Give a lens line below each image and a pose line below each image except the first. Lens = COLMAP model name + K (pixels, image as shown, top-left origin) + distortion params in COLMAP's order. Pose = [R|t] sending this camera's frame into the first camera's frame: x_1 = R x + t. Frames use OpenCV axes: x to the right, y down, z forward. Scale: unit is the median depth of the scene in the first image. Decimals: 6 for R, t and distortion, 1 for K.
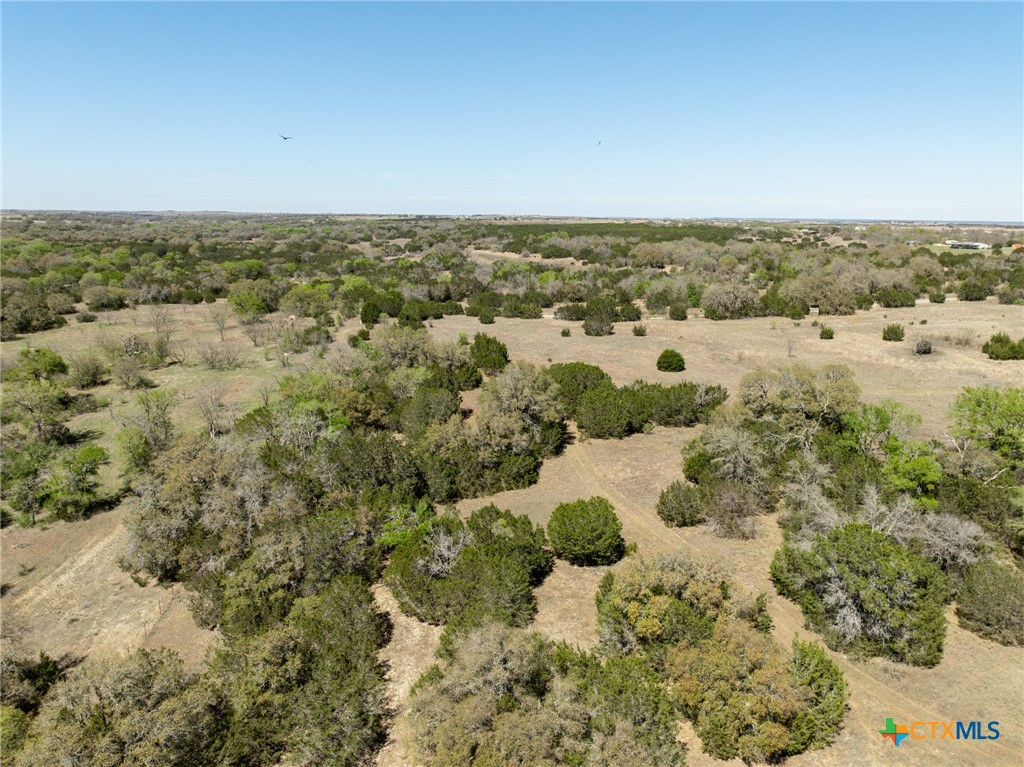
lens RADIAL K [[725.4, 0, 509.6], [0, 725.4, 379.6], [0, 0, 1]] dist [-0.025097, 0.011401]
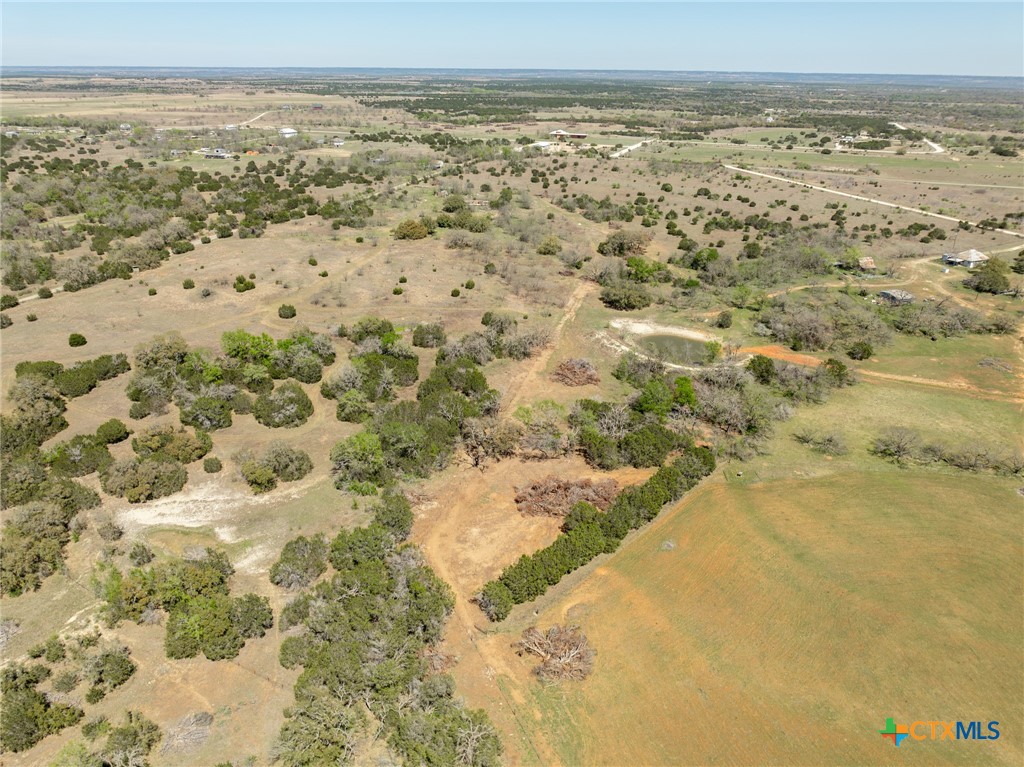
lens RADIAL K [[725.4, 0, 509.6], [0, 725.4, 379.6], [0, 0, 1]] dist [-0.025097, 0.011401]
pose [[0.608765, -0.324209, 0.724081, -0.859382], [0.180291, 0.945343, 0.271701, -0.433702], [-0.772593, -0.034857, 0.633944, -1.829628]]
